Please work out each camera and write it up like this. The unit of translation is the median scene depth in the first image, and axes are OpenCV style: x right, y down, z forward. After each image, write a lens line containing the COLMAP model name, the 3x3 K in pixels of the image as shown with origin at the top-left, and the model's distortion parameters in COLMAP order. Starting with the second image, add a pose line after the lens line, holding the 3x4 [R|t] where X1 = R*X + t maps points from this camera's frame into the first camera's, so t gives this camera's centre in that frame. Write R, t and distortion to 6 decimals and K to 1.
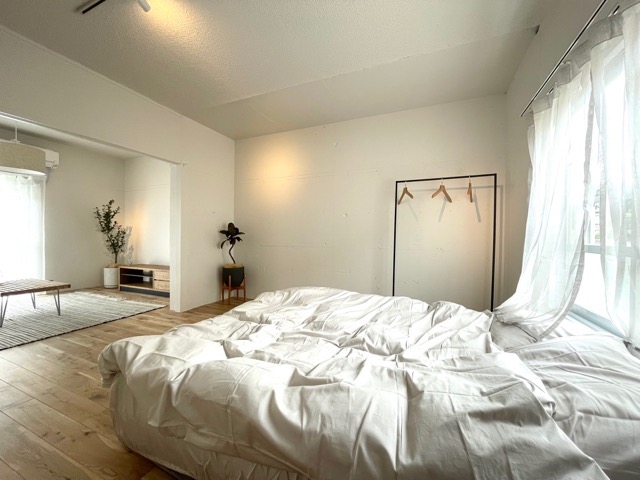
lens RADIAL K [[257.9, 0, 320.8], [0, 257.9, 238.6], [0, 0, 1]] dist [-0.004907, -0.000208]
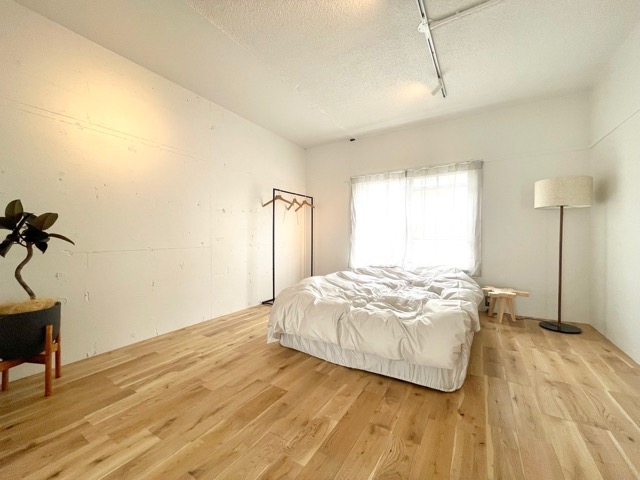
lens RADIAL K [[257.9, 0, 320.8], [0, 257.9, 238.6], [0, 0, 1]] dist [-0.004907, -0.000208]
pose [[0.140174, -0.017001, 0.989981, -0.901199], [0.009571, 0.999829, 0.015815, -0.004337], [-0.990081, 0.007259, 0.140312, 0.625600]]
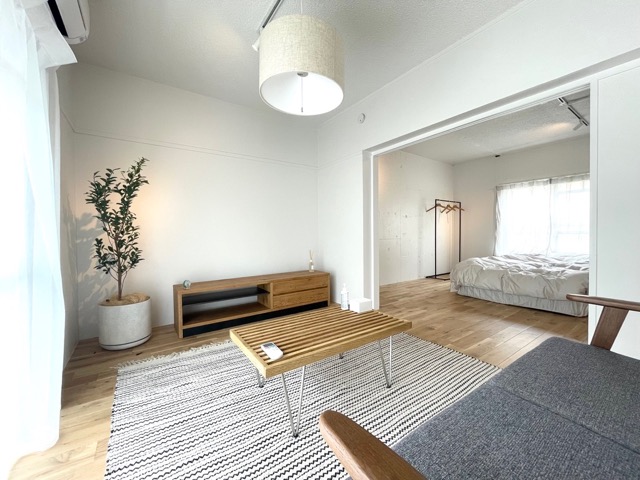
lens RADIAL K [[257.9, 0, 320.8], [0, 257.9, 238.6], [0, 0, 1]] dist [-0.004907, -0.000208]
pose [[0.526838, -0.031858, 0.849368, -1.677650], [0.019597, 0.999487, 0.025333, -0.012400], [-0.849740, 0.003299, 0.527192, 0.754514]]
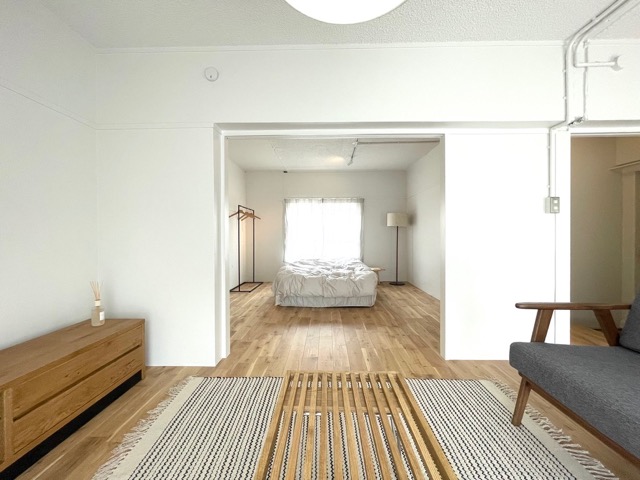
lens RADIAL K [[257.9, 0, 320.8], [0, 257.9, 238.6], [0, 0, 1]] dist [-0.004907, -0.000208]
pose [[-0.376571, -0.016740, 0.926236, -1.442876], [0.003975, 0.999798, 0.019685, -0.040992], [-0.926379, 0.011094, -0.376429, 1.160609]]
